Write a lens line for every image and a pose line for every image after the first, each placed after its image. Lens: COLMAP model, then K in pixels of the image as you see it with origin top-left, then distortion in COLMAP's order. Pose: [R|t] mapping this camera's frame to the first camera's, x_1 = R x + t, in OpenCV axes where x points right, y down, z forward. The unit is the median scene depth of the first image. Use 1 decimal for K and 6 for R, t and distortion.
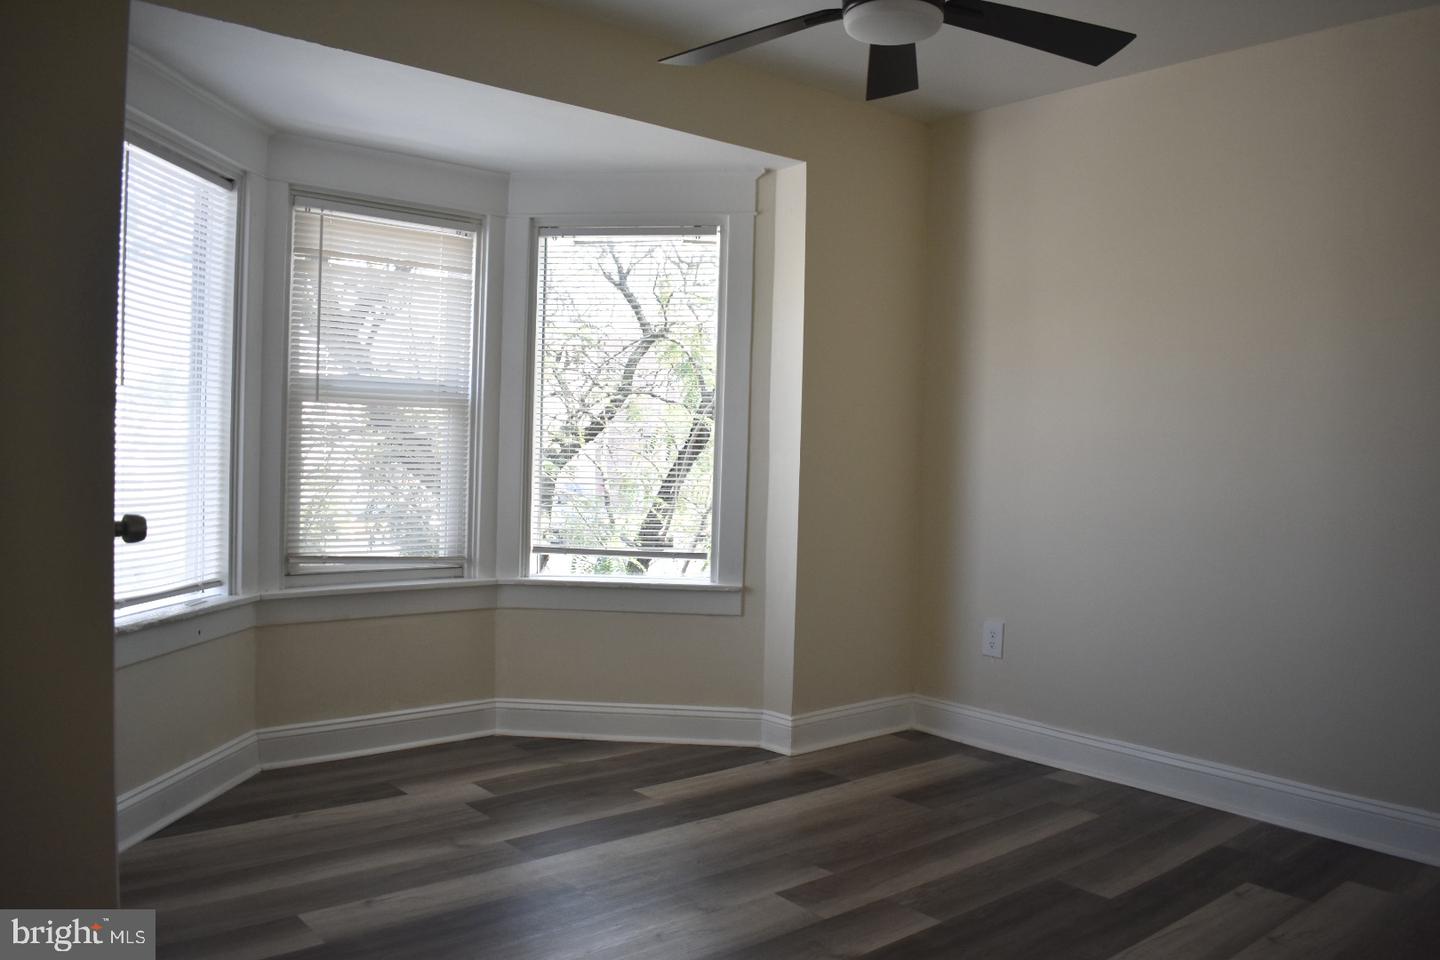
lens RADIAL K [[1124.8, 0, 720.0], [0, 1124.8, 480.0], [0, 0, 1]] dist [-0.102724, 0.006064]
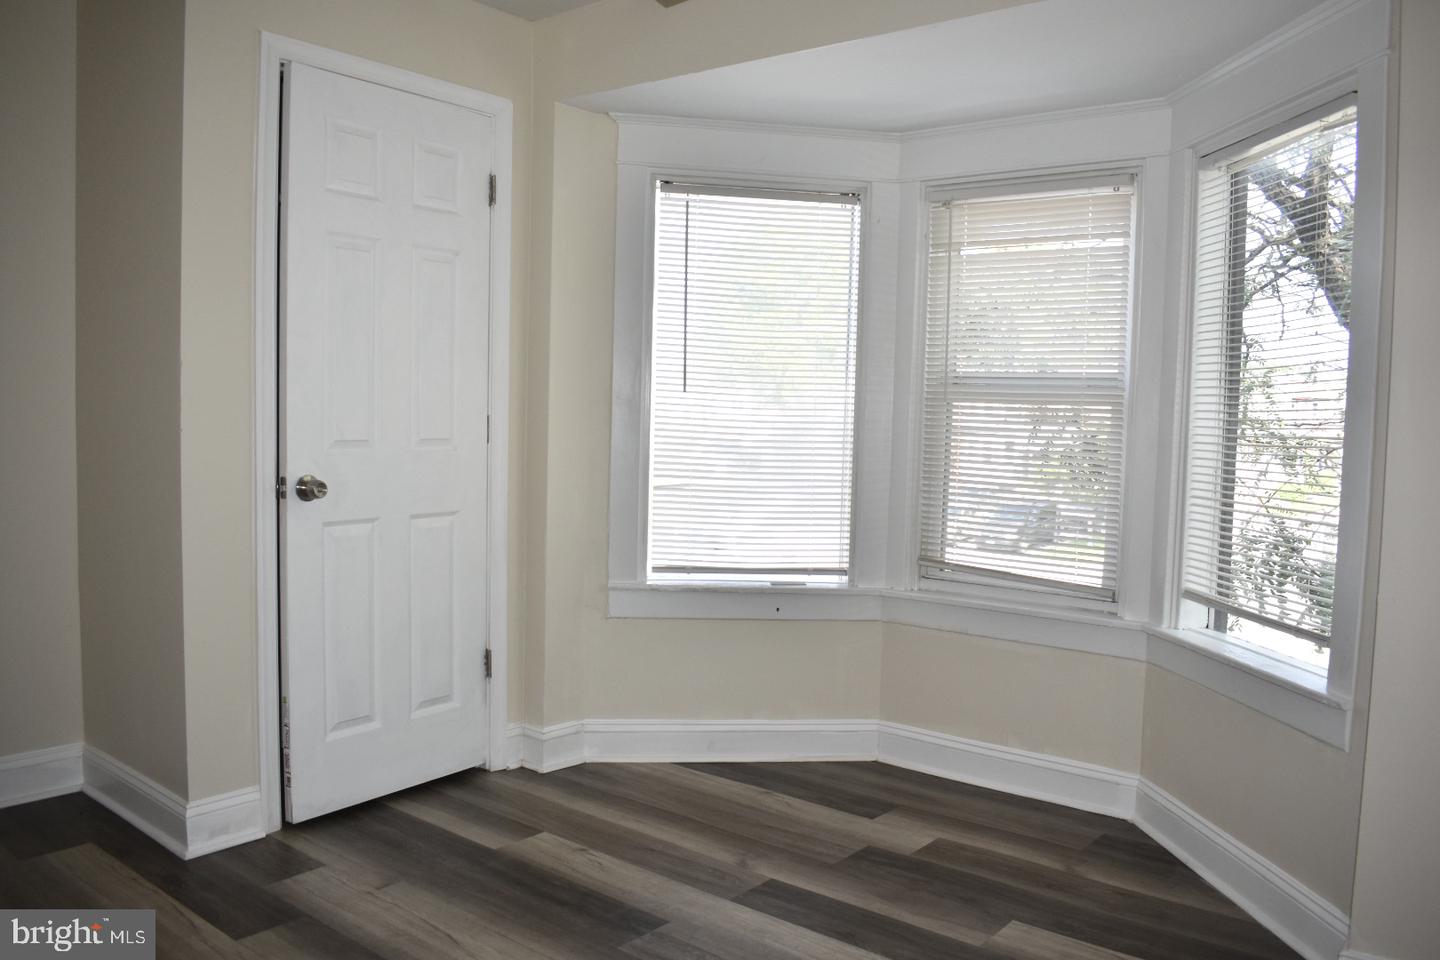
lens RADIAL K [[1124.8, 0, 720.0], [0, 1124.8, 480.0], [0, 0, 1]] dist [-0.102724, 0.006064]
pose [[0.192718, 0.046043, -0.980173, 0.572503], [-0.050879, 0.998024, 0.036878, -0.029209], [0.979934, 0.042763, 0.194680, 0.645217]]
